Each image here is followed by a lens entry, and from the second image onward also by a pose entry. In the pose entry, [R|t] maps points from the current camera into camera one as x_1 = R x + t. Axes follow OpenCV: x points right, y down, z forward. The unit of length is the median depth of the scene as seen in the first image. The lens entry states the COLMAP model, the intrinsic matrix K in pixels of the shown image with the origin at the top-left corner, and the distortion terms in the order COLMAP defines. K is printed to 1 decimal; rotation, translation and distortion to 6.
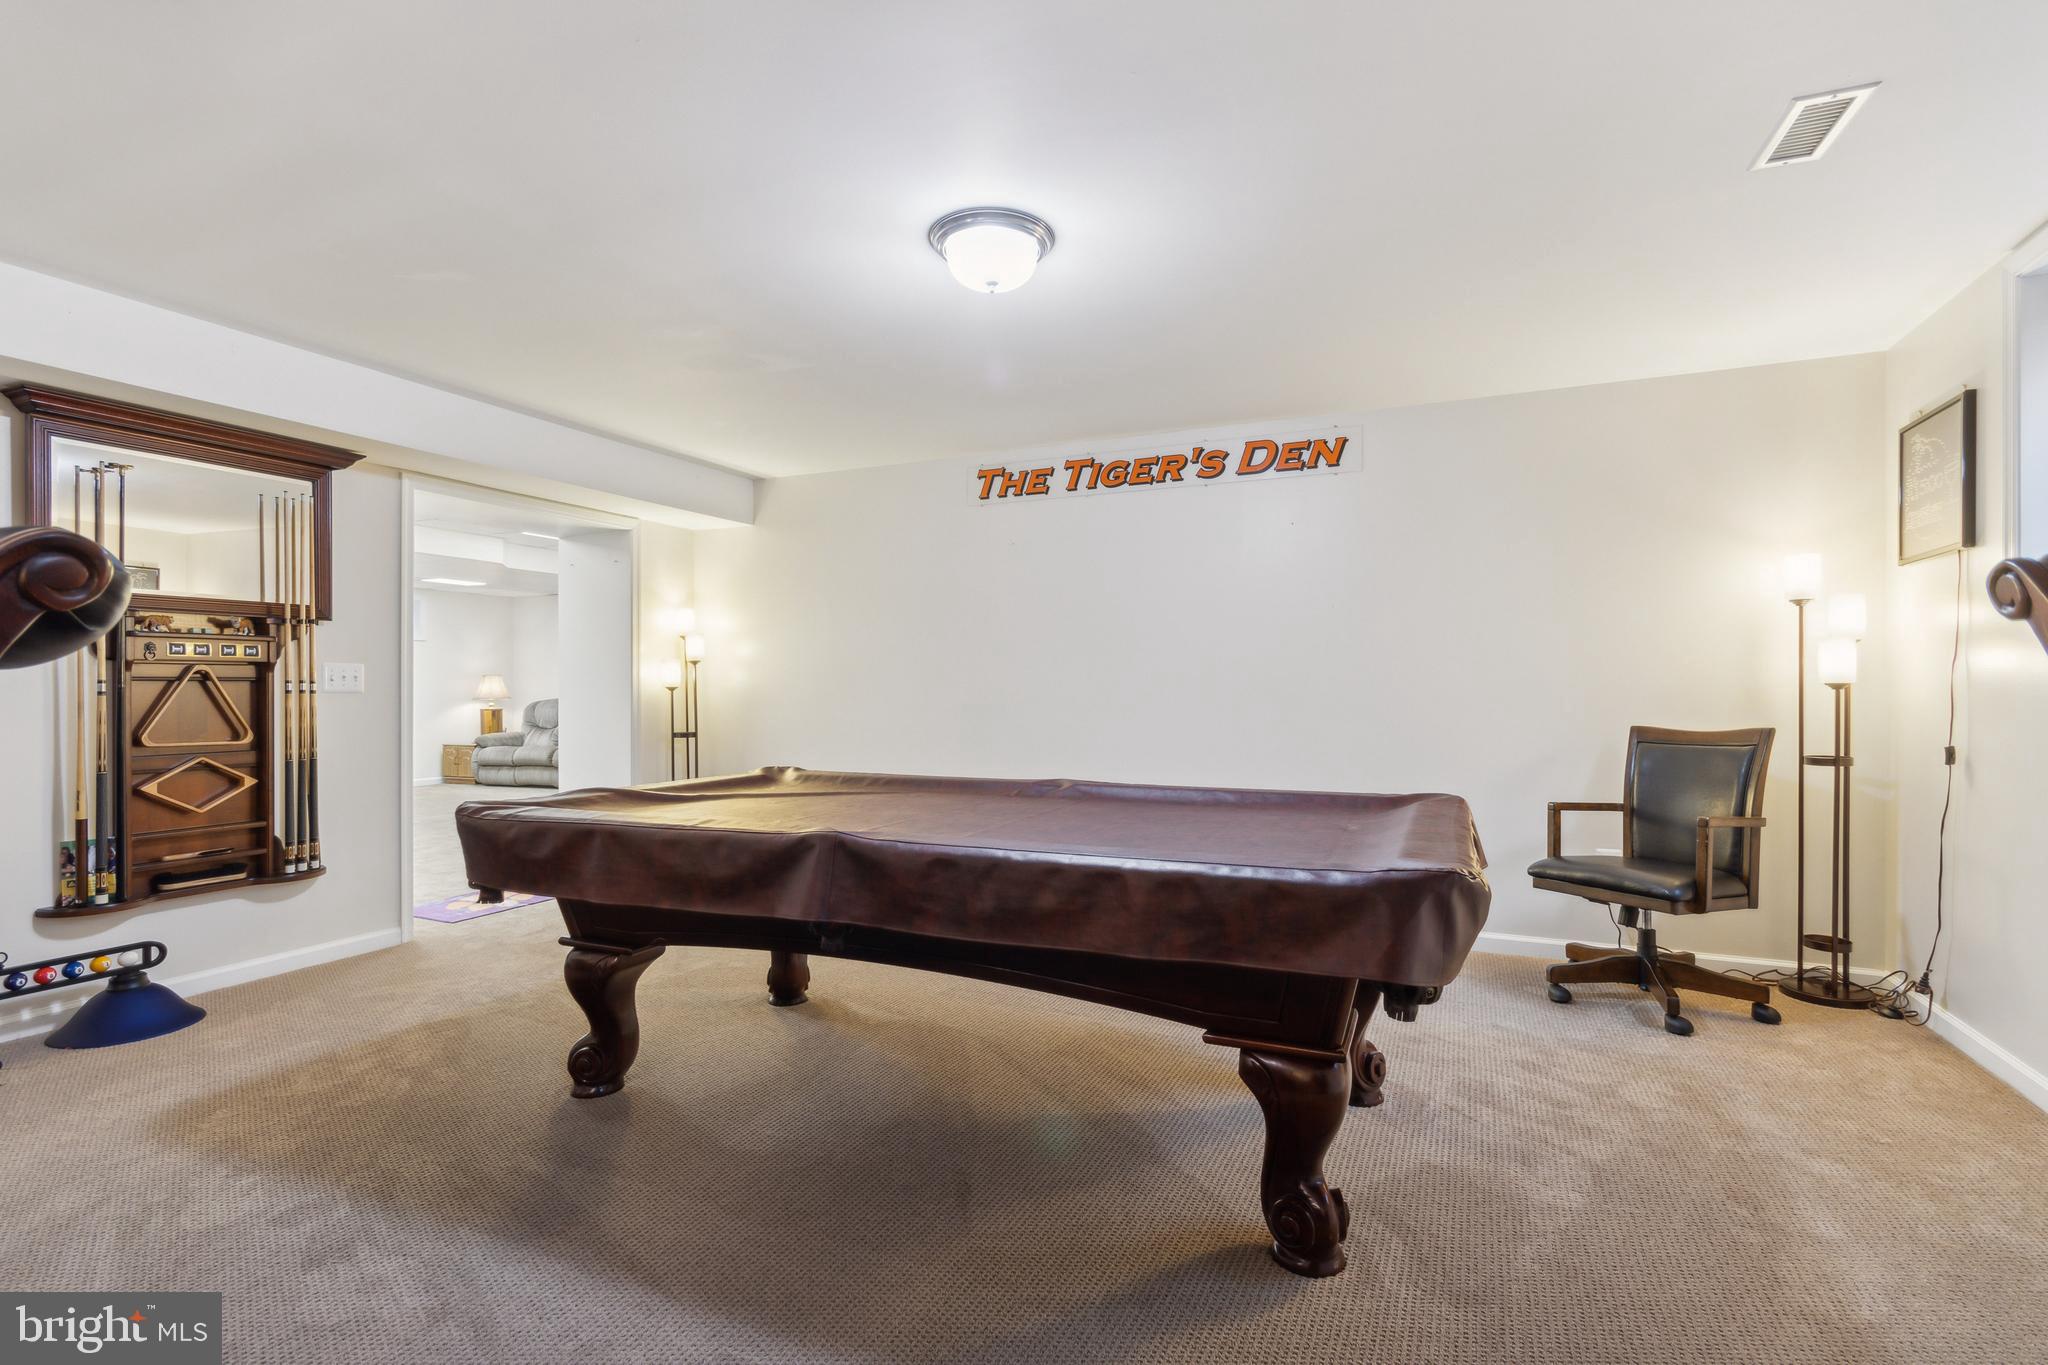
lens RADIAL K [[961.8, 0, 1019.6], [0, 961.8, 680.8], [0, 0, 1]] dist [0.008015, 0.000294]
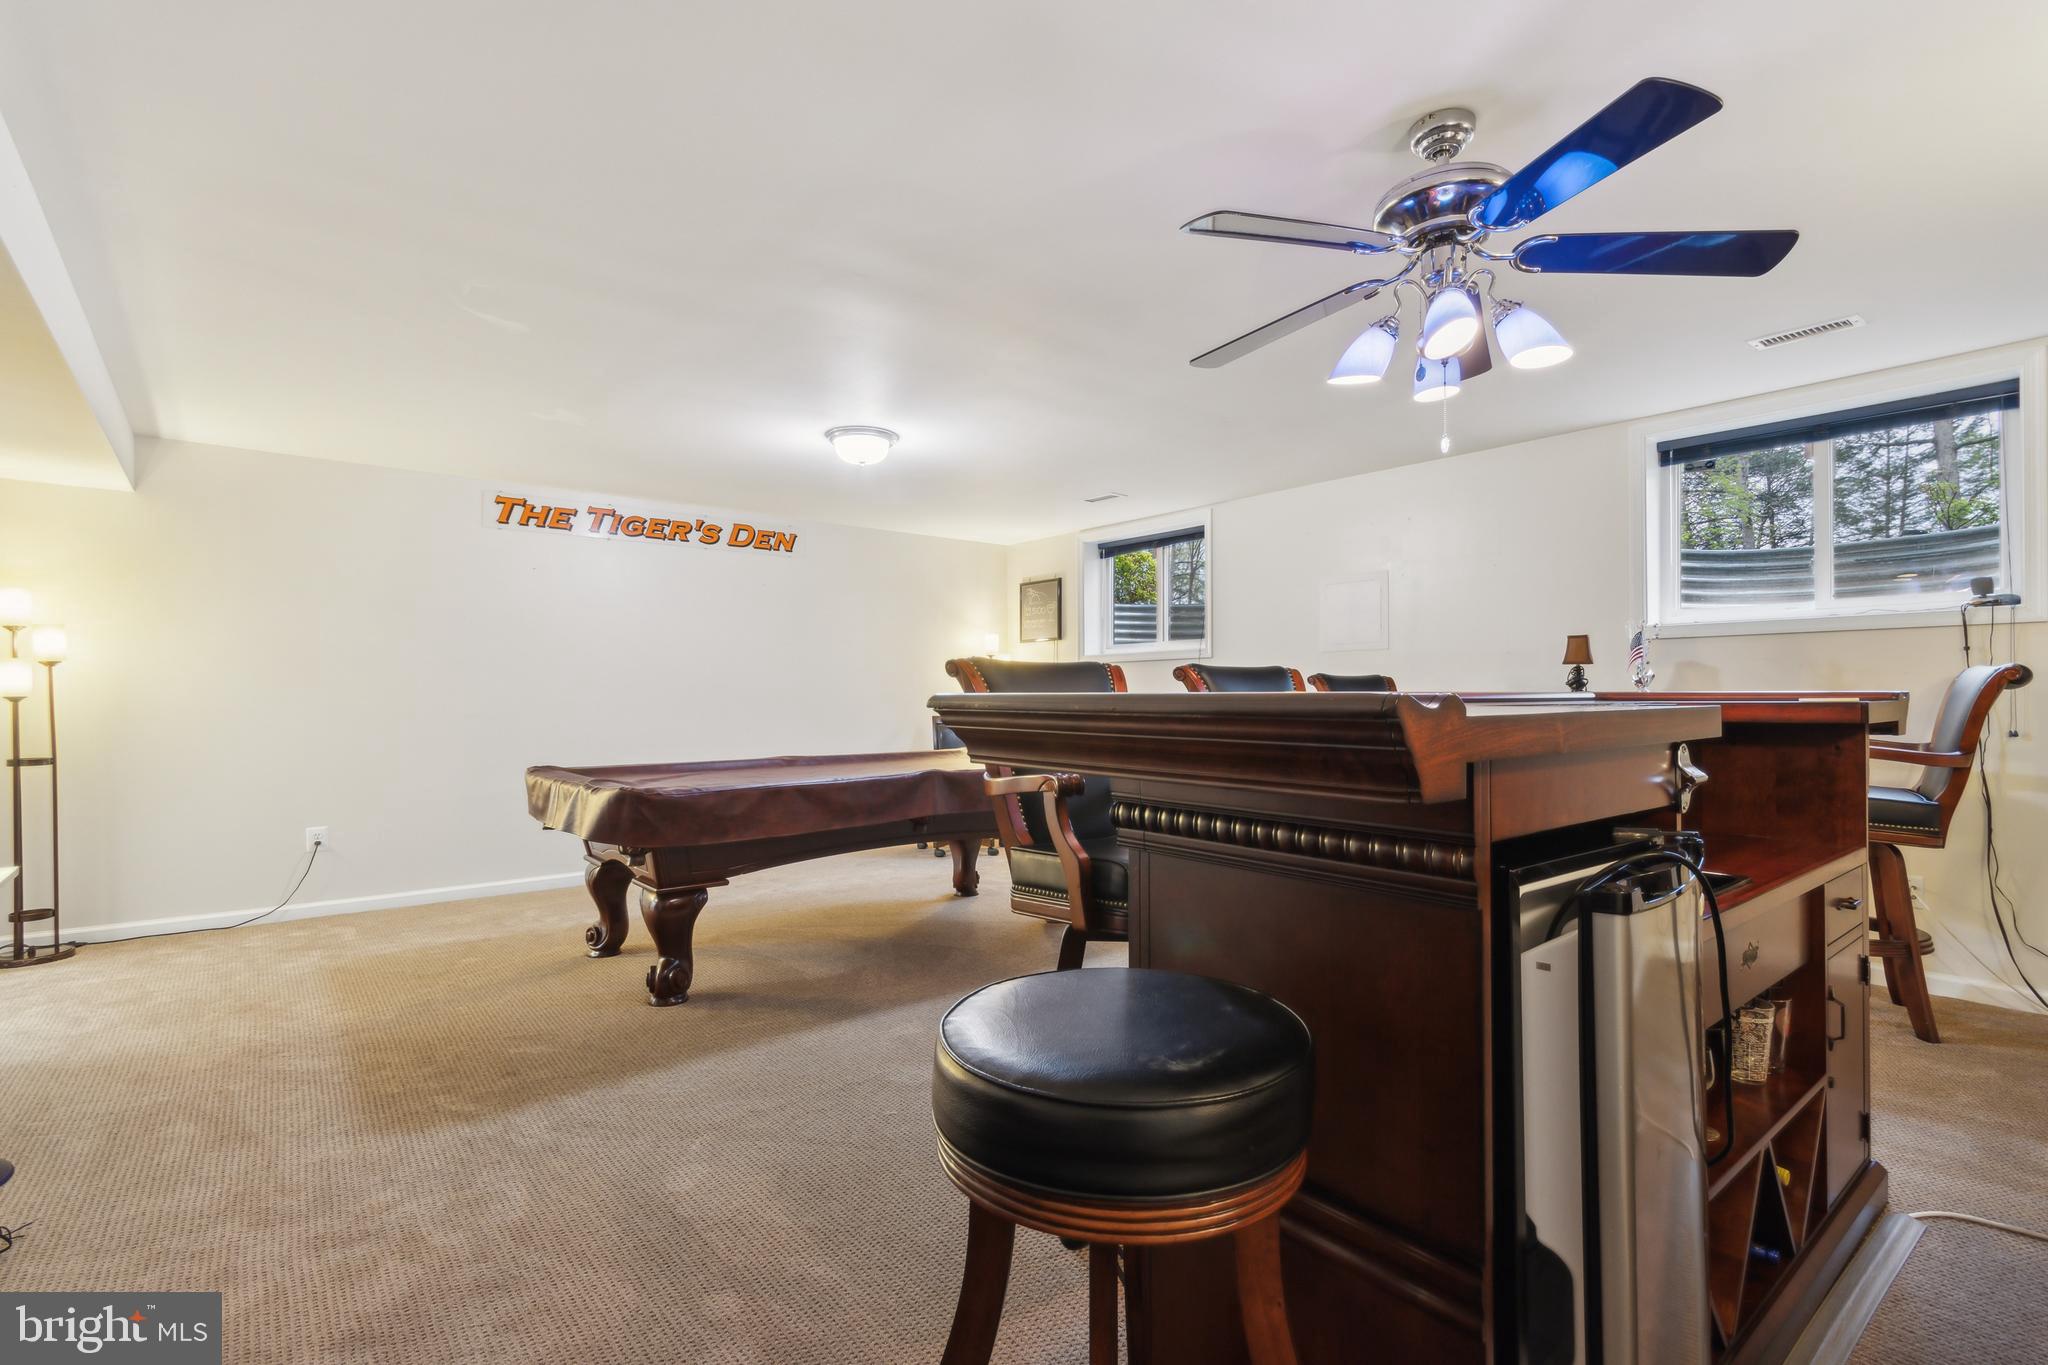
lens RADIAL K [[961.8, 0, 1023.2], [0, 961.8, 685.3], [0, 0, 1]] dist [0.008015, 0.000294]
pose [[0.438531, 0.006323, 0.898694, -0.821237], [-0.004507, 0.999978, -0.004837, -0.002897], [-0.898705, -0.001929, 0.438550, -0.012640]]
